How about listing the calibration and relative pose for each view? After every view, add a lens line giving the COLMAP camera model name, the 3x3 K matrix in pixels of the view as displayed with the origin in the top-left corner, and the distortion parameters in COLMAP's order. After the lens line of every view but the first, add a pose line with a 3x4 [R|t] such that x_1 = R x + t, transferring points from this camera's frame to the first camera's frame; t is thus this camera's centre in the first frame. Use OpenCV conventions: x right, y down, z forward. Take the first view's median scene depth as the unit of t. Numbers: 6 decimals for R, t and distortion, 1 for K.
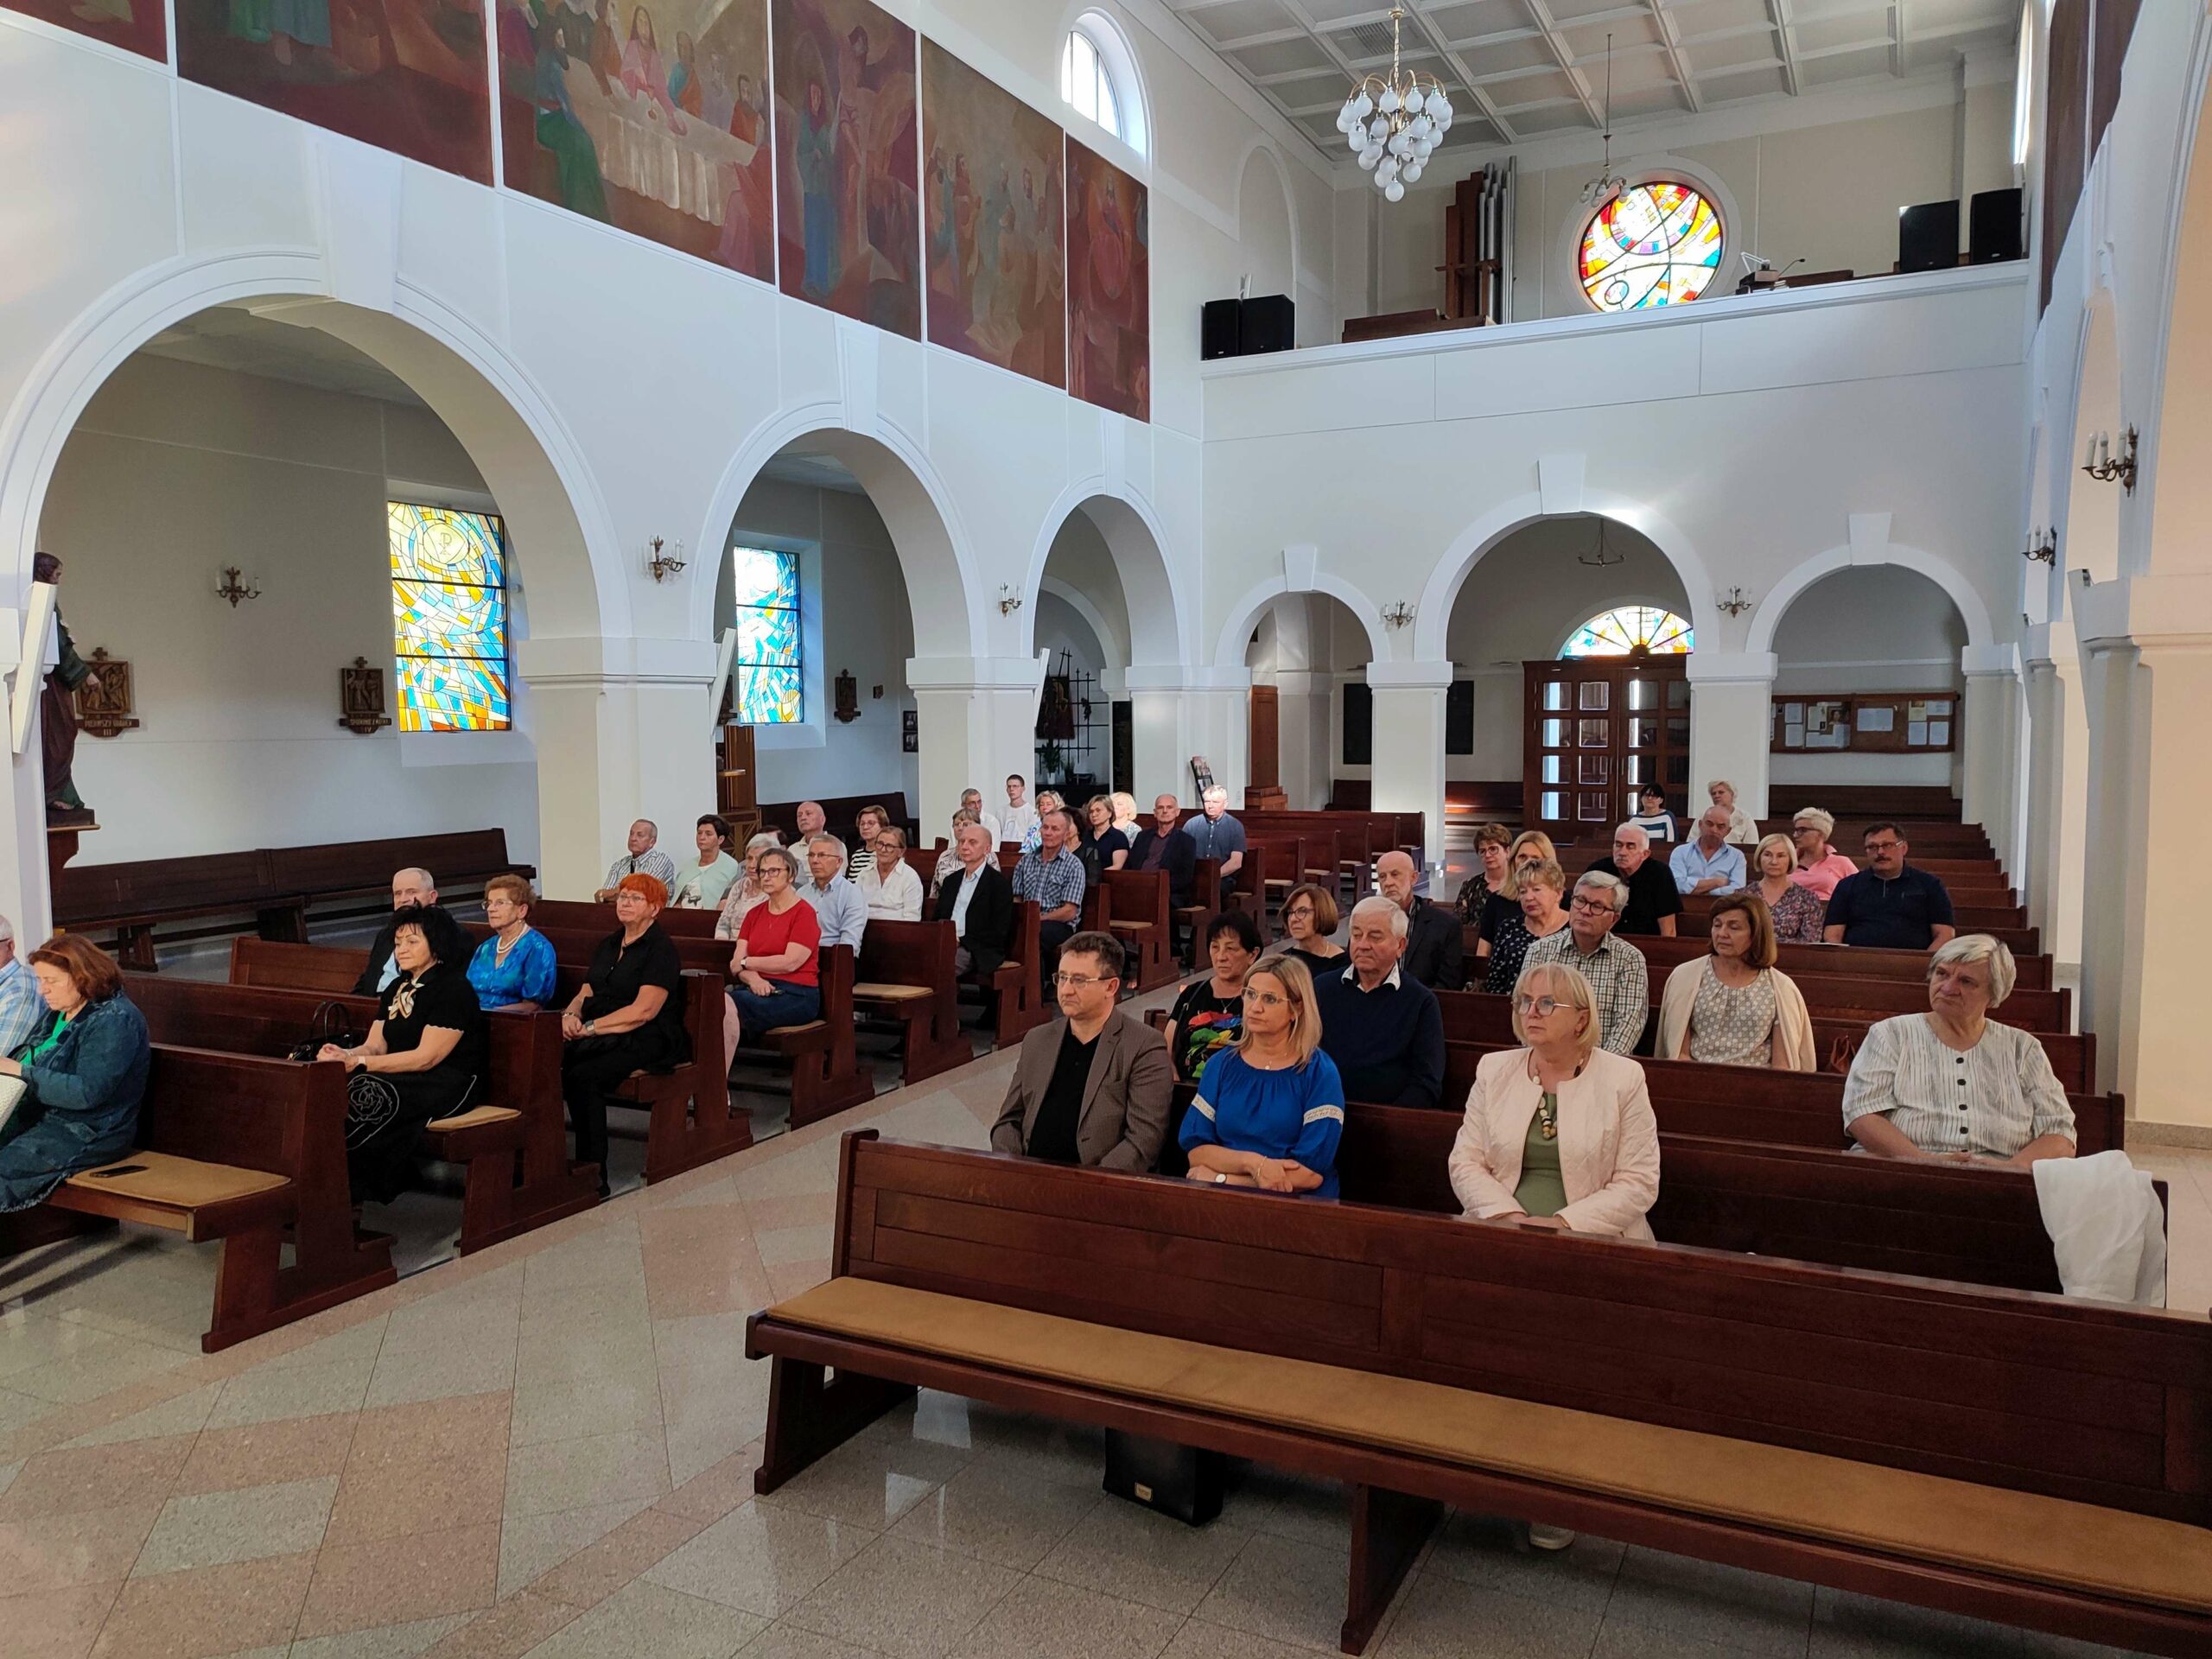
lens RADIAL K [[1592.4, 0, 1106.0], [0, 1592.4, 829.5], [0, 0, 1]] dist [0.045234, -0.049088]
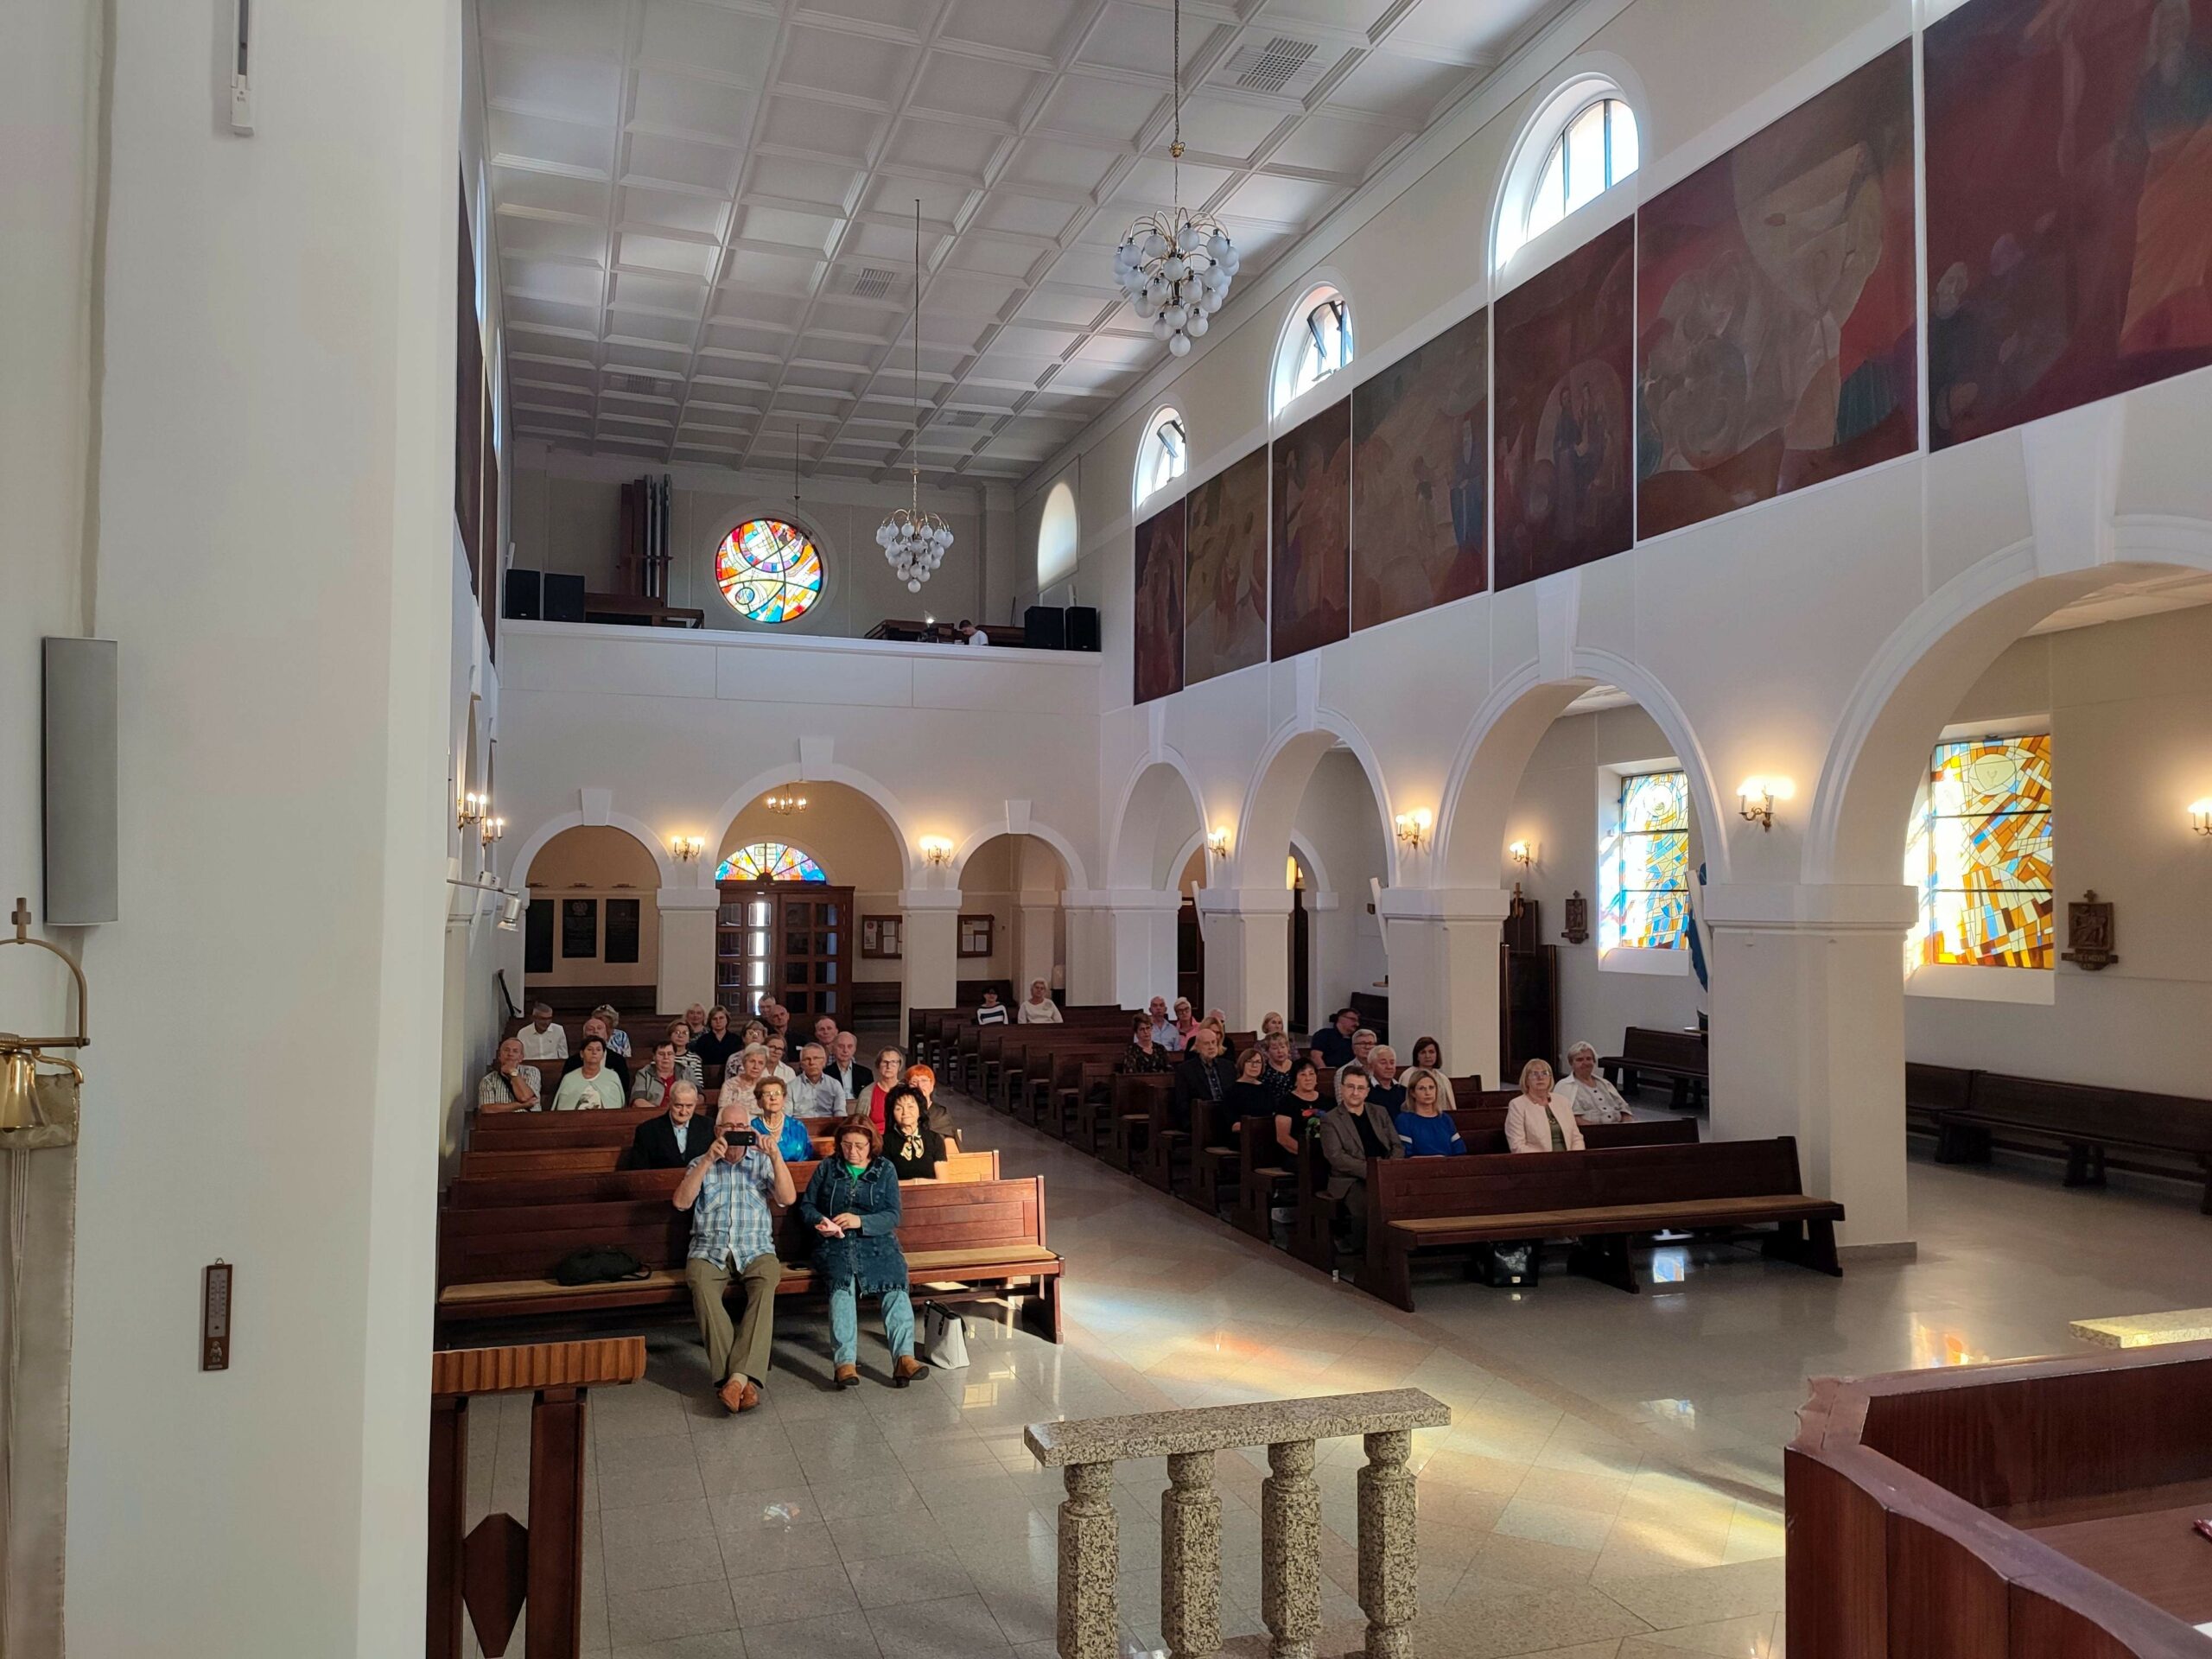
lens RADIAL K [[1592.4, 0, 1106.0], [0, 1592.4, 829.5], [0, 0, 1]] dist [0.045234, -0.049088]
pose [[0.707866, 0.044452, 0.704947, -0.368339], [0.039848, 0.993915, -0.102686, -0.009399], [-0.705222, 0.100778, 0.701787, -0.073129]]
